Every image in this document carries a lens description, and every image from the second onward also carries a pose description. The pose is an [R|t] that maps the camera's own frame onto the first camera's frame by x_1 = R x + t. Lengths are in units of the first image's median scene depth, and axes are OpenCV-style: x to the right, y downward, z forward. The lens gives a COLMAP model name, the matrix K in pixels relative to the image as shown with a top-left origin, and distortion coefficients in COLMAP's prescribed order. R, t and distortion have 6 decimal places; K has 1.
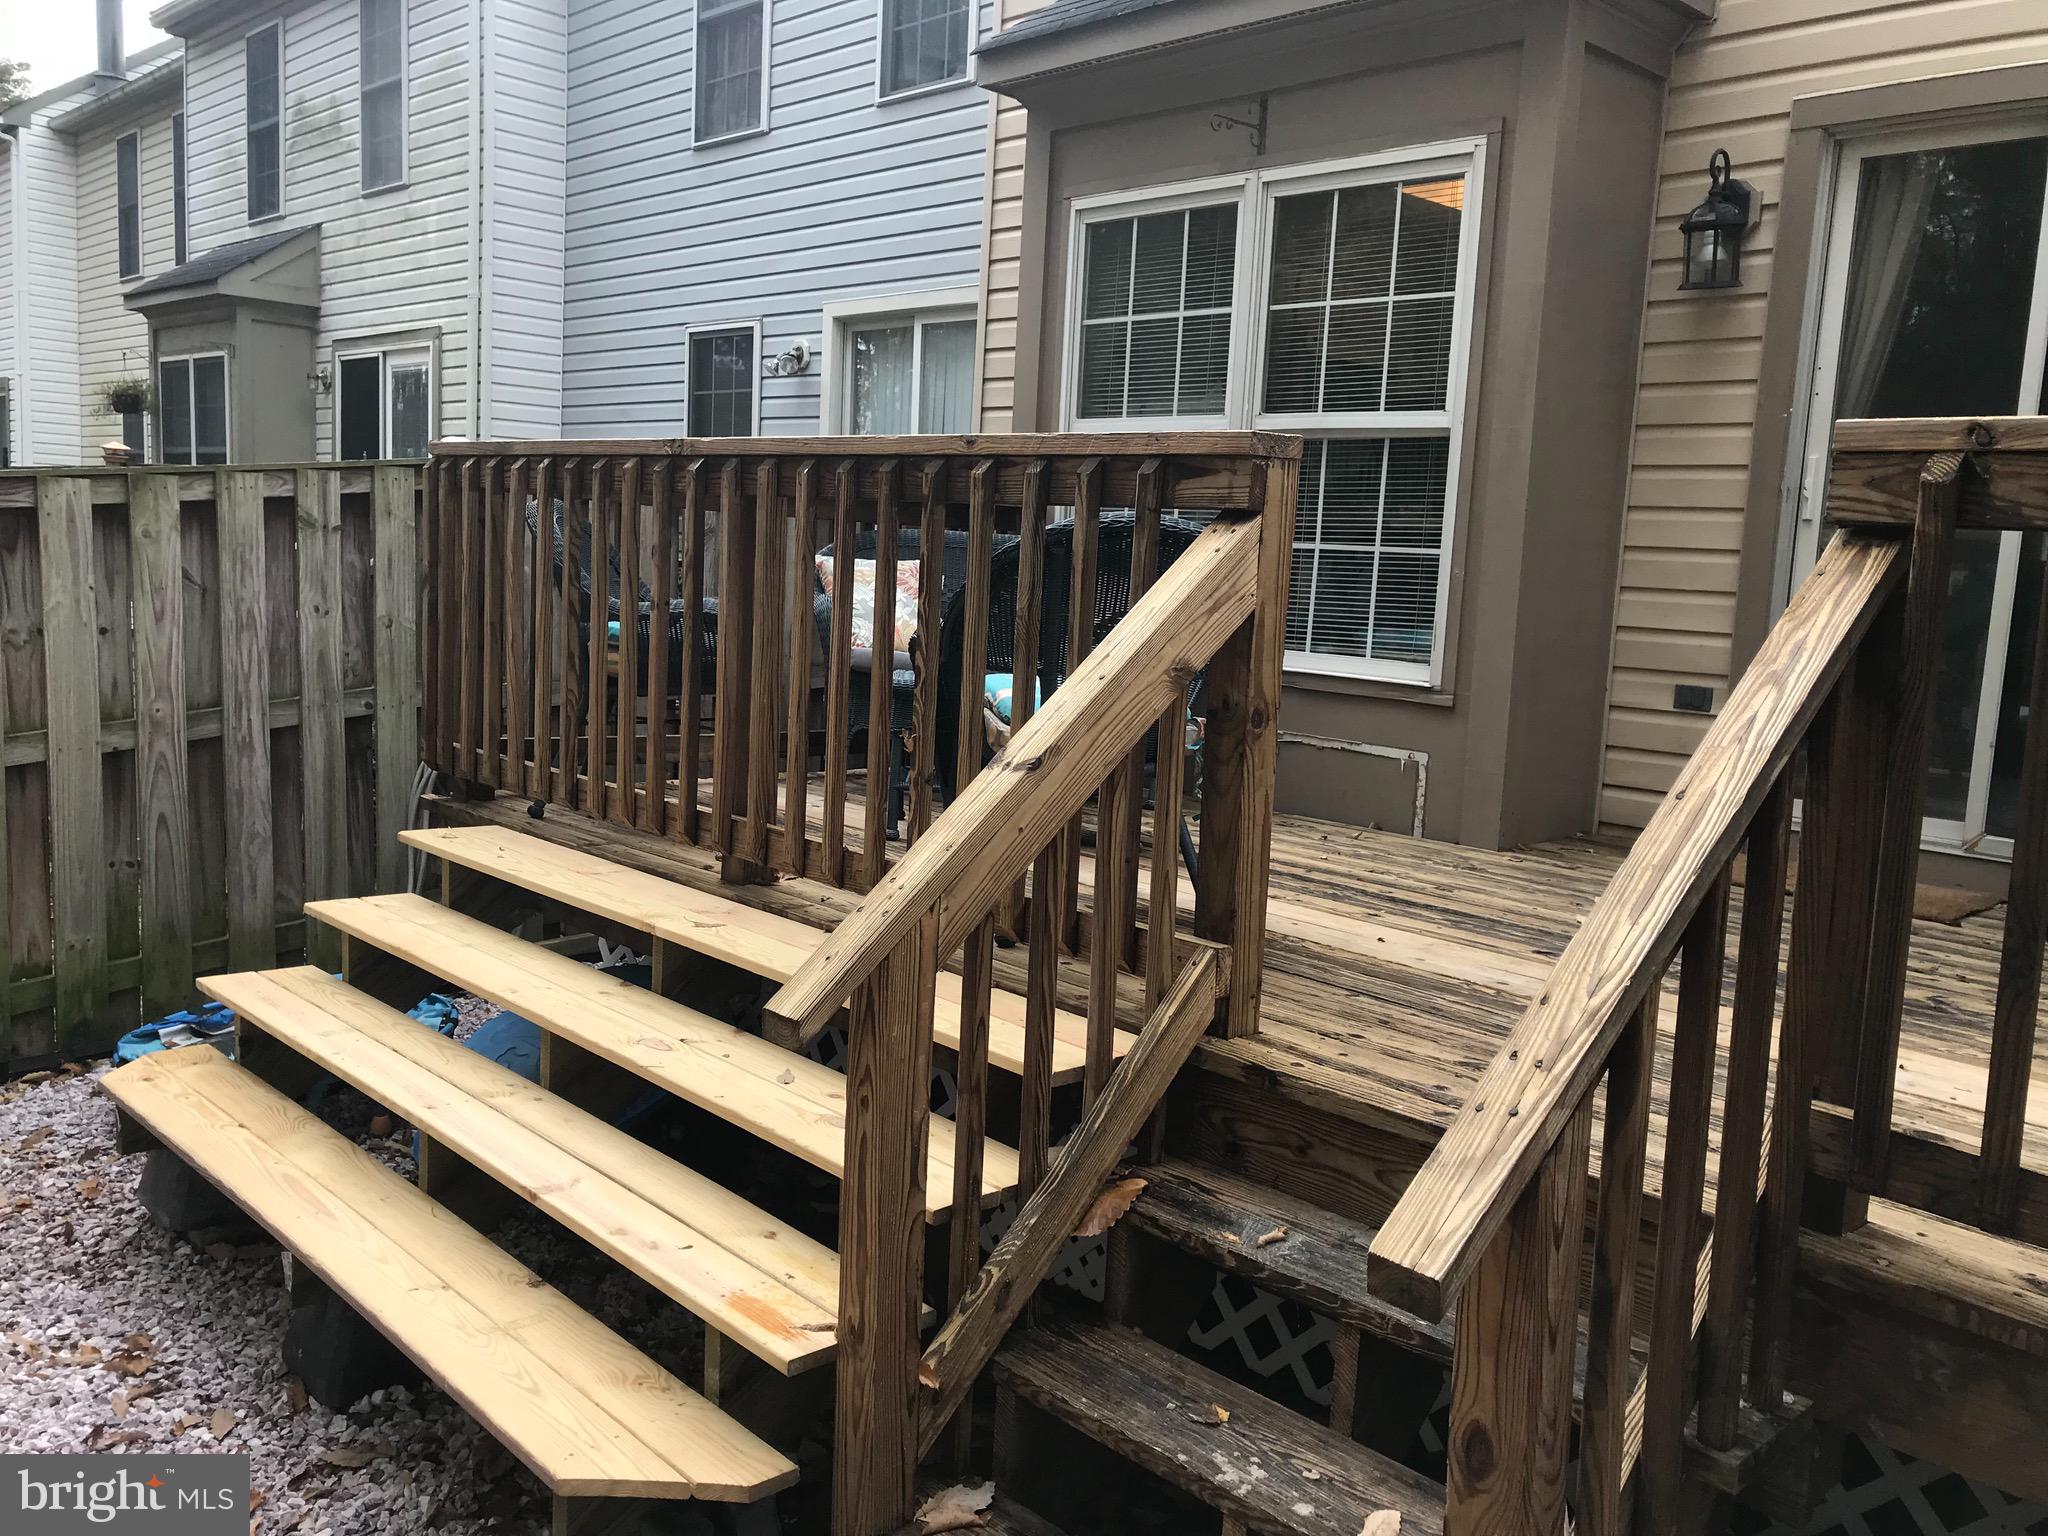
lens RADIAL K [[1702.7, 0, 1020.0], [0, 1702.7, 774.6], [0, 0, 1]] dist [0.030034, -0.008564]
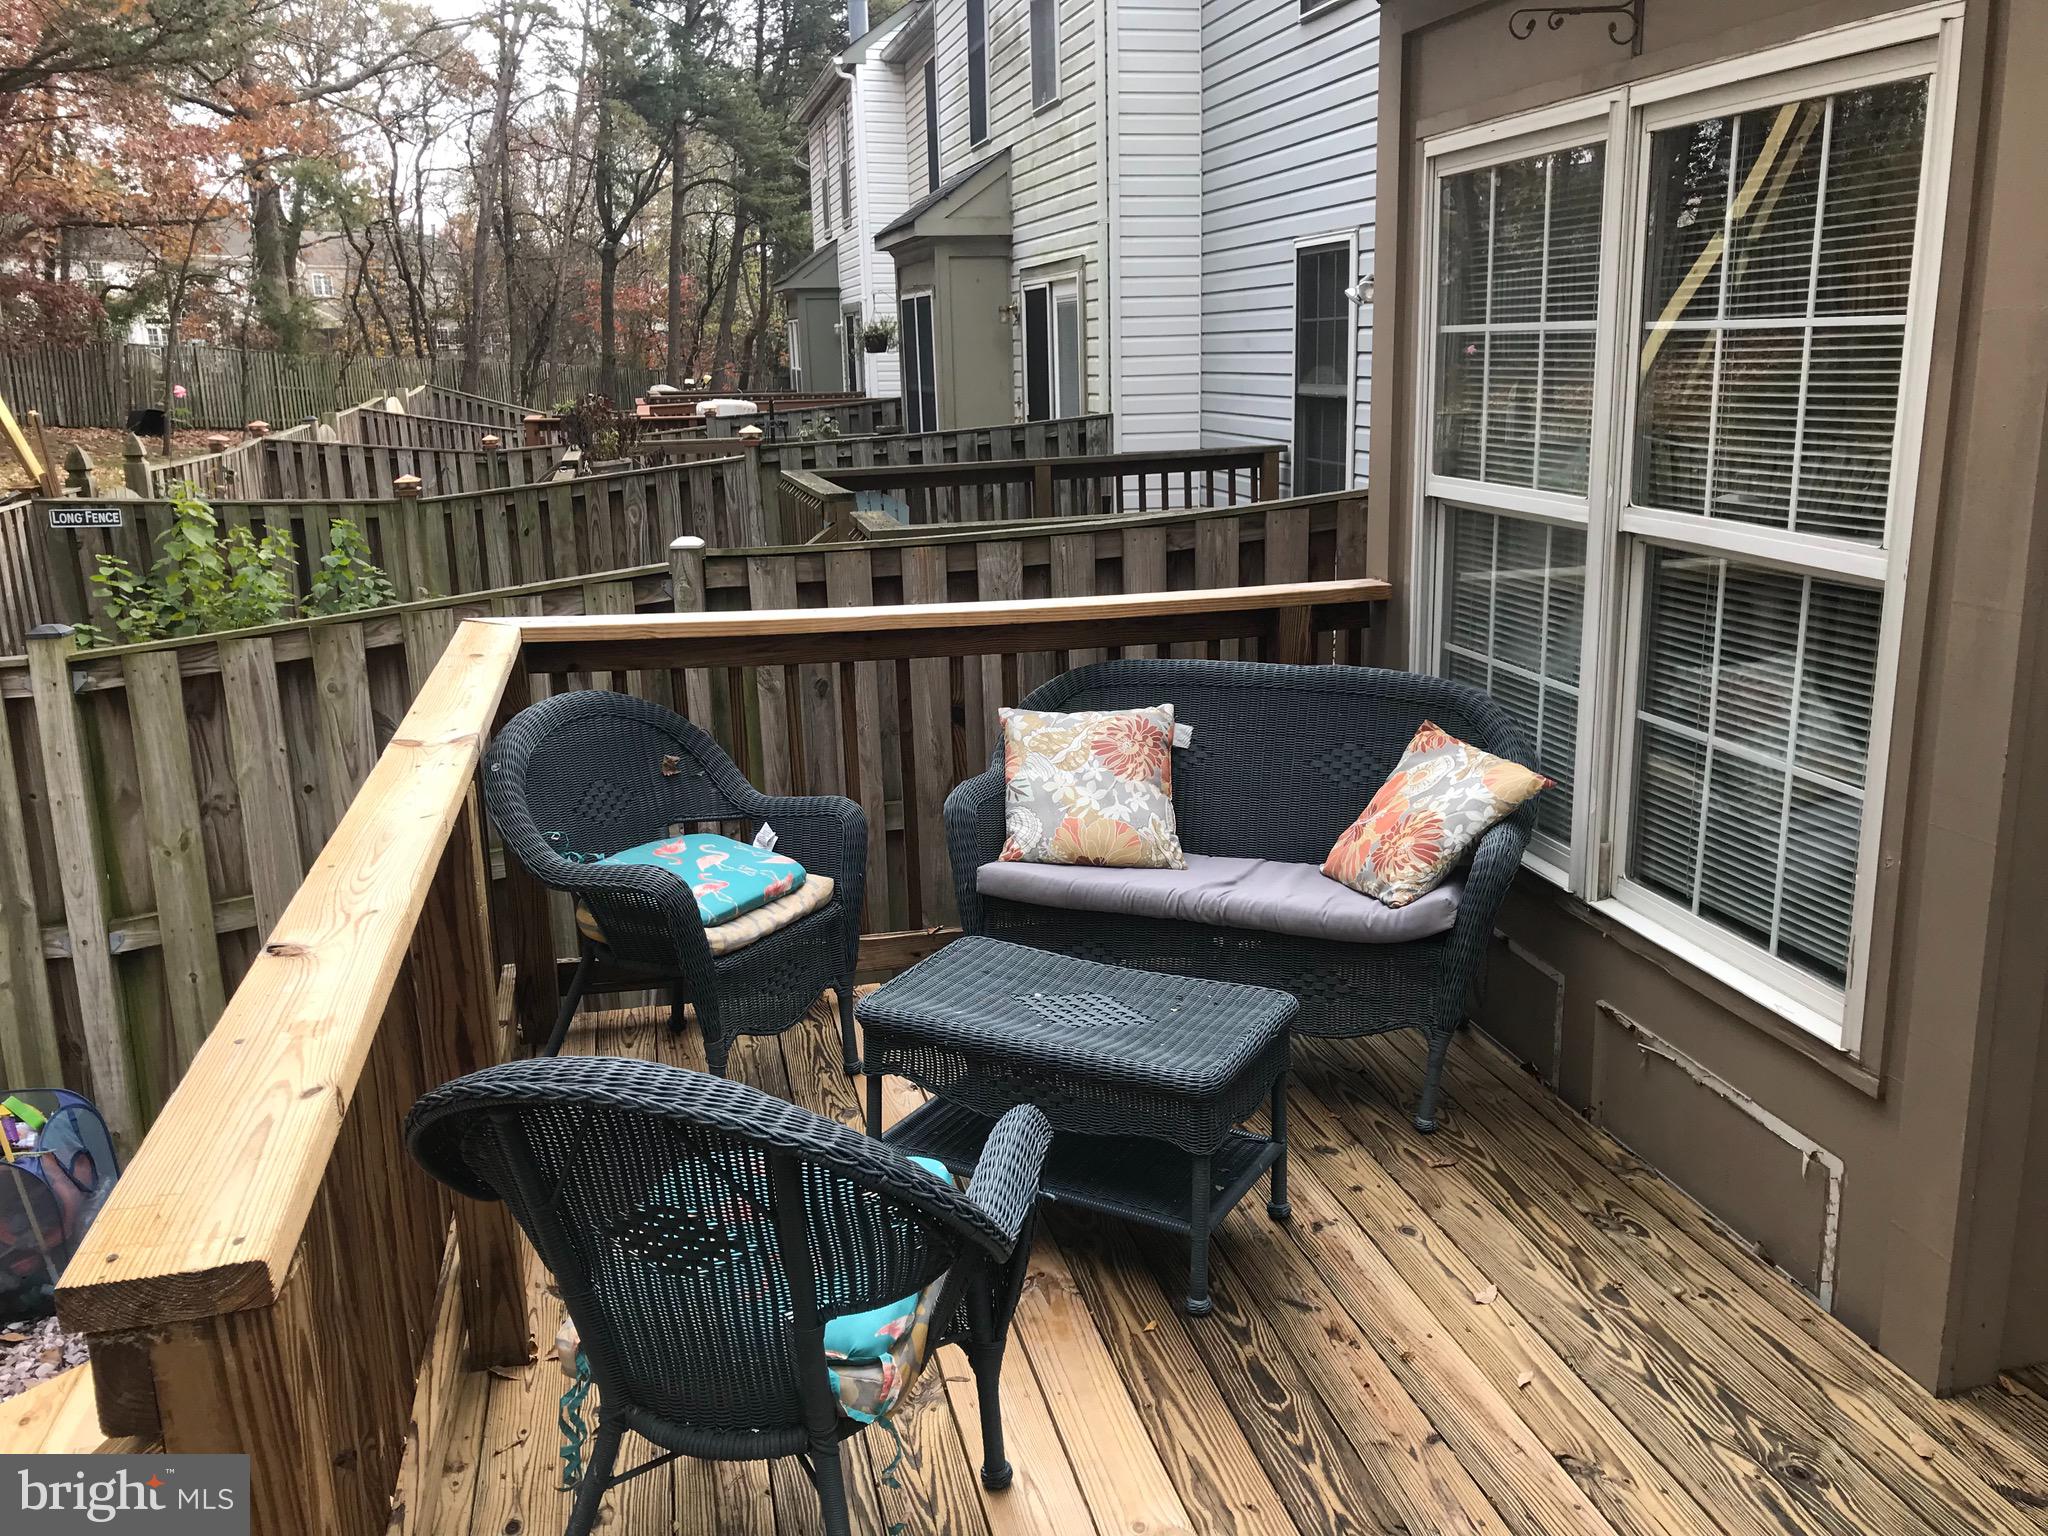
lens RADIAL K [[1702.7, 0, 1020.2], [0, 1702.7, 759.2], [0, 0, 1]] dist [0.030034, -0.008564]
pose [[0.857716, 0.050422, -0.511645, 0.264834], [0.000680, 0.995067, 0.099204, -0.180380], [0.514123, -0.085437, 0.853451, 0.371376]]
